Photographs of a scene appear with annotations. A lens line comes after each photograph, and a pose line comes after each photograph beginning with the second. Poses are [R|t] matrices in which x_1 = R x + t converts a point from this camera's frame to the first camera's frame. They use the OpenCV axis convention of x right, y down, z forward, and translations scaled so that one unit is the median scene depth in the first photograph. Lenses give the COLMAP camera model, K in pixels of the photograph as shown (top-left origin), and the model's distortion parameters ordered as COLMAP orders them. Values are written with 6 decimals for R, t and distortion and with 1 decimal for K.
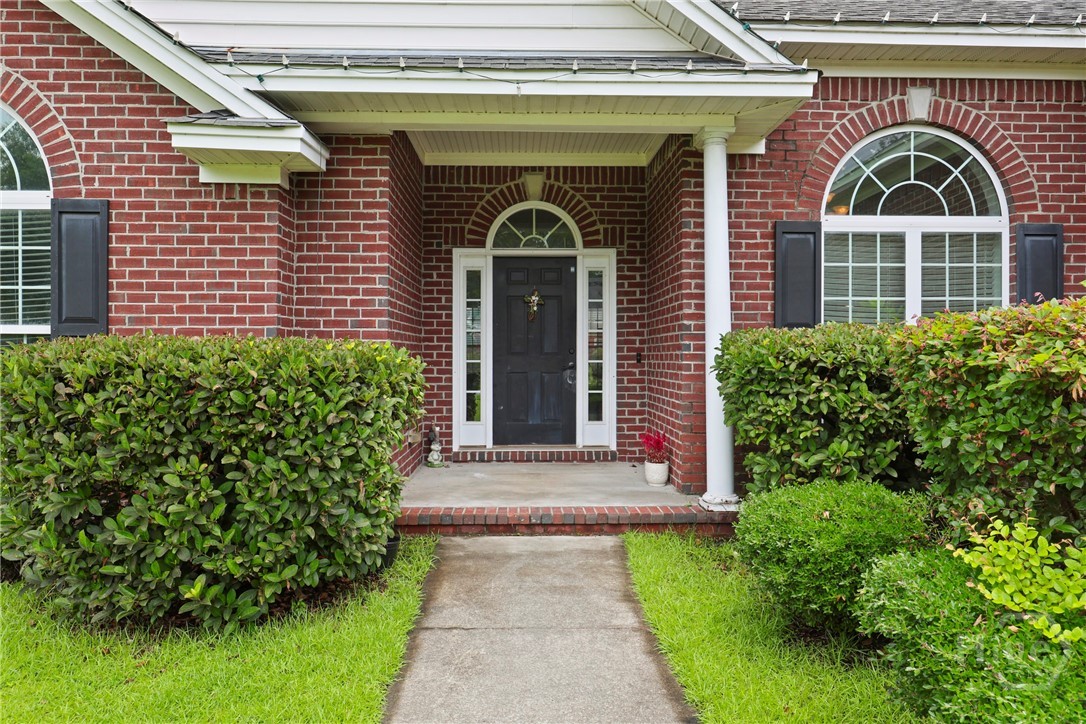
lens RADIAL K [[673.9, 0, 543.0], [0, 673.9, 362.0], [0, 0, 1]] dist [-0.001304, -0.001665]
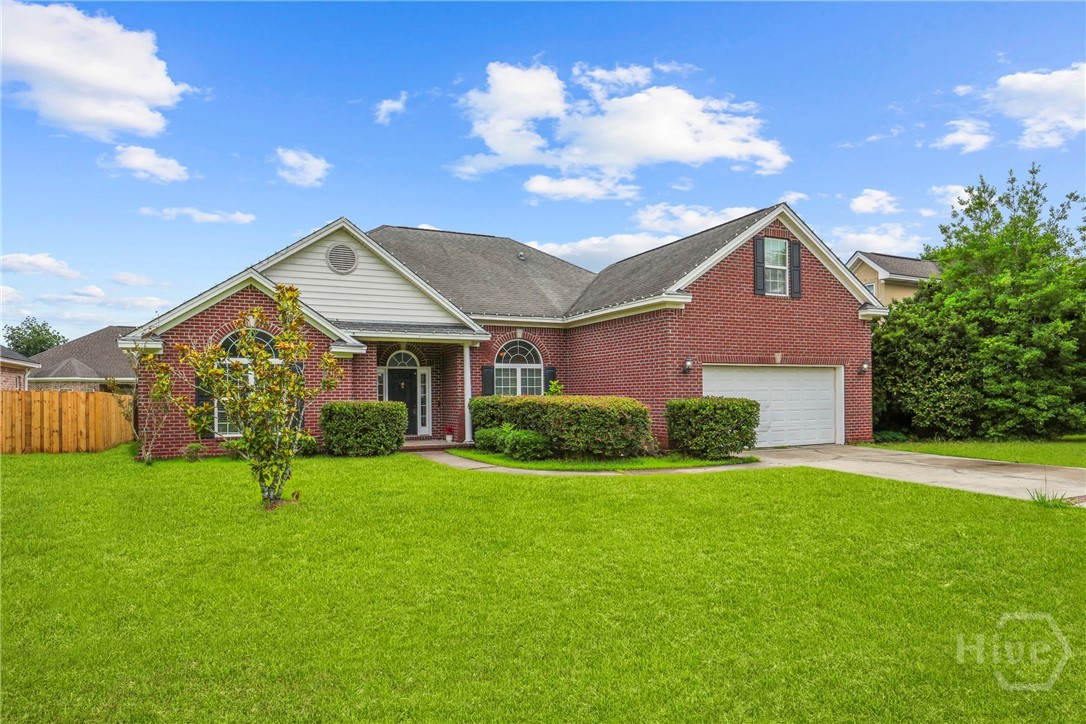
lens RADIAL K [[677.1, 0, 543.0], [0, 677.1, 362.0], [0, 0, 1]] dist [-0.002884, -0.000210]
pose [[0.917891, 0.010223, 0.396700, -0.780171], [0.016204, 0.997869, -0.063209, 0.005317], [-0.396501, 0.064447, 0.915769, -2.405759]]
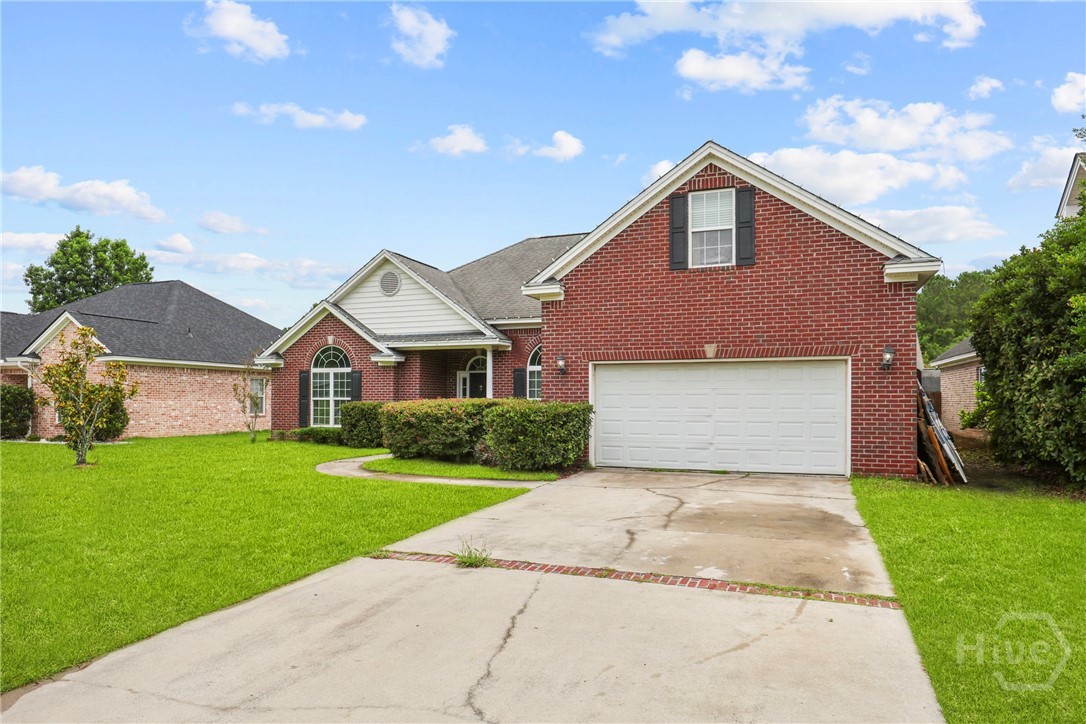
lens RADIAL K [[673.9, 0, 543.0], [0, 673.9, 362.0], [0, 0, 1]] dist [-0.001304, -0.001665]
pose [[0.926061, -0.020282, -0.376829, 1.865860], [-0.006649, 0.997523, -0.070028, 0.011889], [0.377315, 0.067356, 0.923632, -2.320500]]
